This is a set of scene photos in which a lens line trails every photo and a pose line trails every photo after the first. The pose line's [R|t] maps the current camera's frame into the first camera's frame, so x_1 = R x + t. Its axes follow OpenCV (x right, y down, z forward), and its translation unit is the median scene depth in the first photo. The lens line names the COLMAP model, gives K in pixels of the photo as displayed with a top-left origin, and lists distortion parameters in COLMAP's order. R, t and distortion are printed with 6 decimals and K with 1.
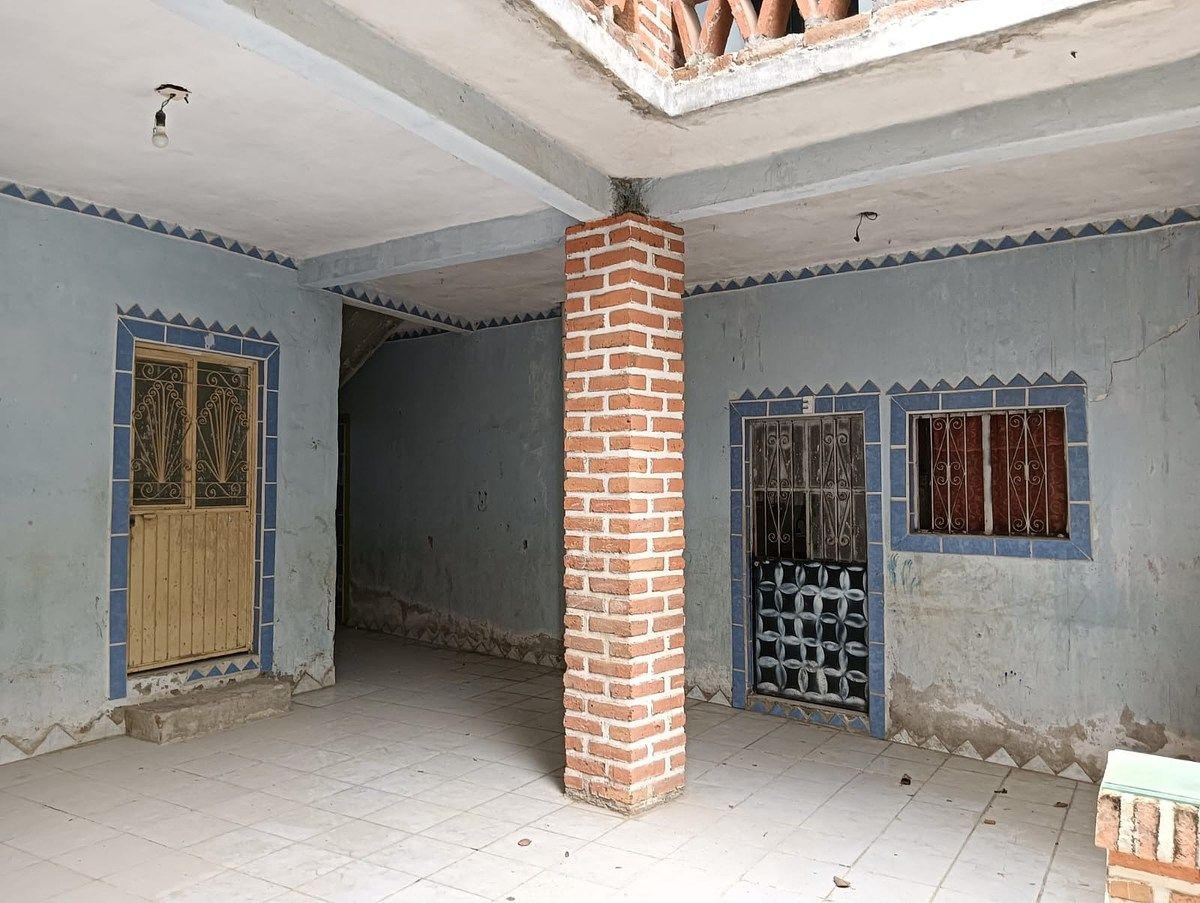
lens RADIAL K [[942.3, 0, 600.0], [0, 942.3, 451.5], [0, 0, 1]] dist [0.085082, -0.182195]
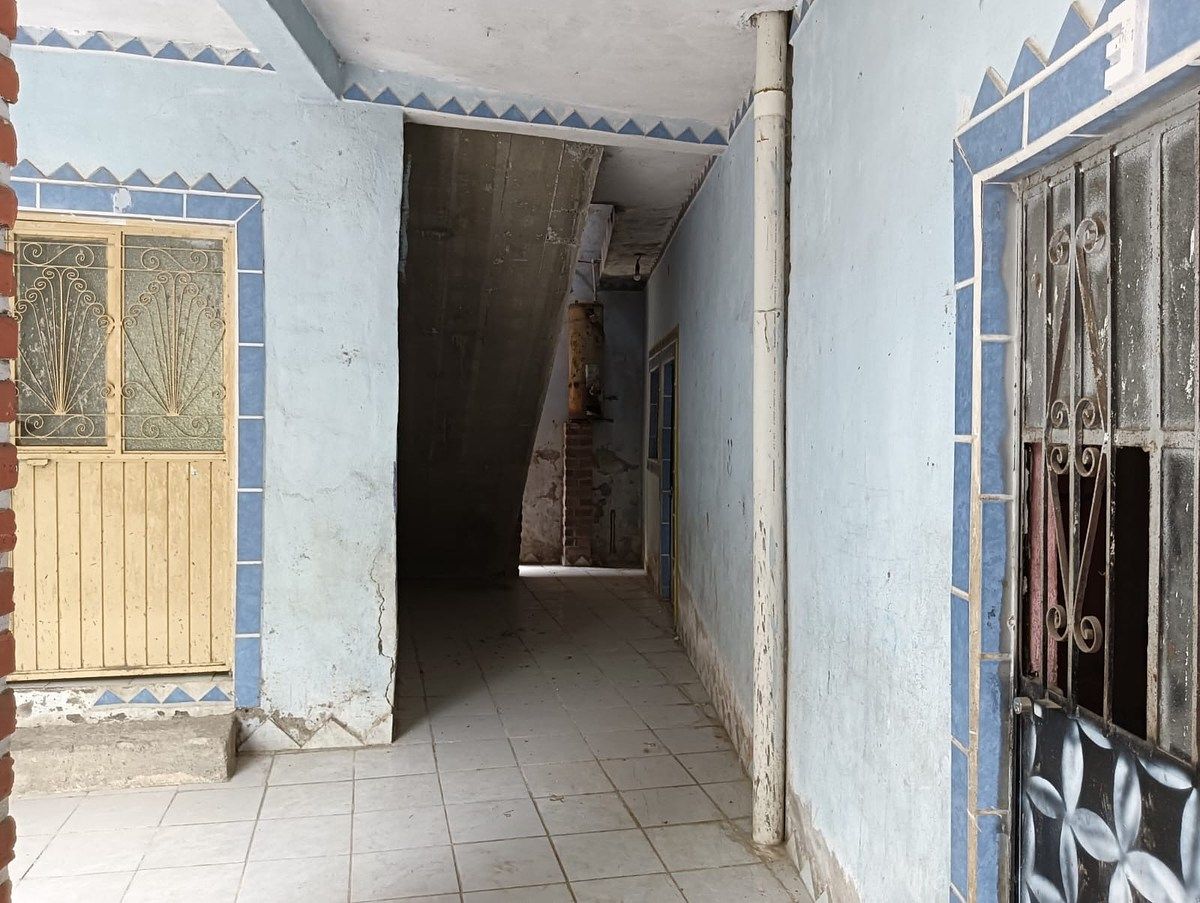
lens RADIAL K [[962.9, 0, 597.9], [0, 962.9, 446.9], [0, 0, 1]] dist [-0.007643, -0.003909]
pose [[0.691226, 0.019142, -0.722385, 0.295948], [0.014814, 0.999064, 0.040649, 0.031945], [0.722486, -0.038799, 0.690296, 0.756280]]
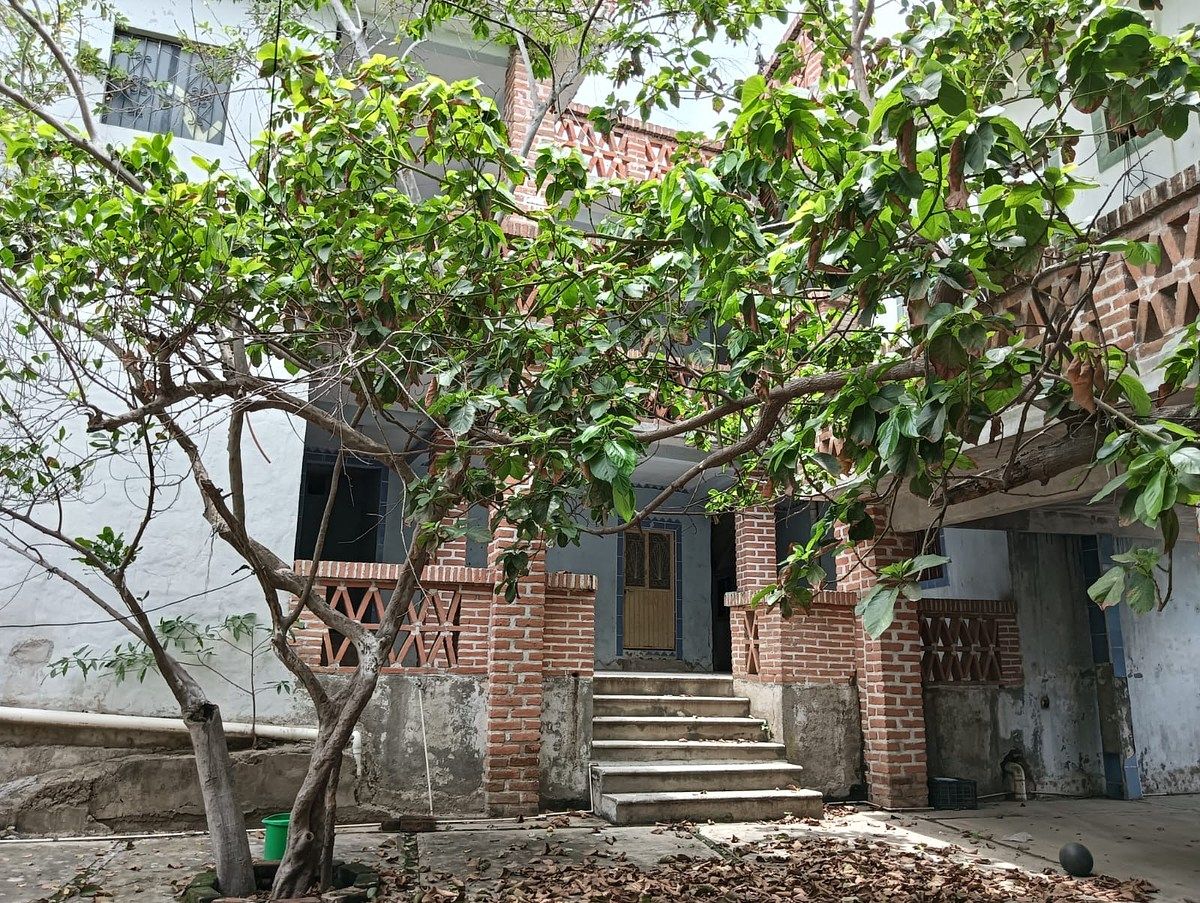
lens RADIAL K [[942.3, 0, 600.0], [0, 942.3, 451.5], [0, 0, 1]] dist [0.085082, -0.182195]
pose [[0.792059, -0.131670, -0.596075, 1.034057], [0.008549, 0.978758, -0.204843, 0.214645], [0.610384, 0.157152, 0.776360, -1.120485]]
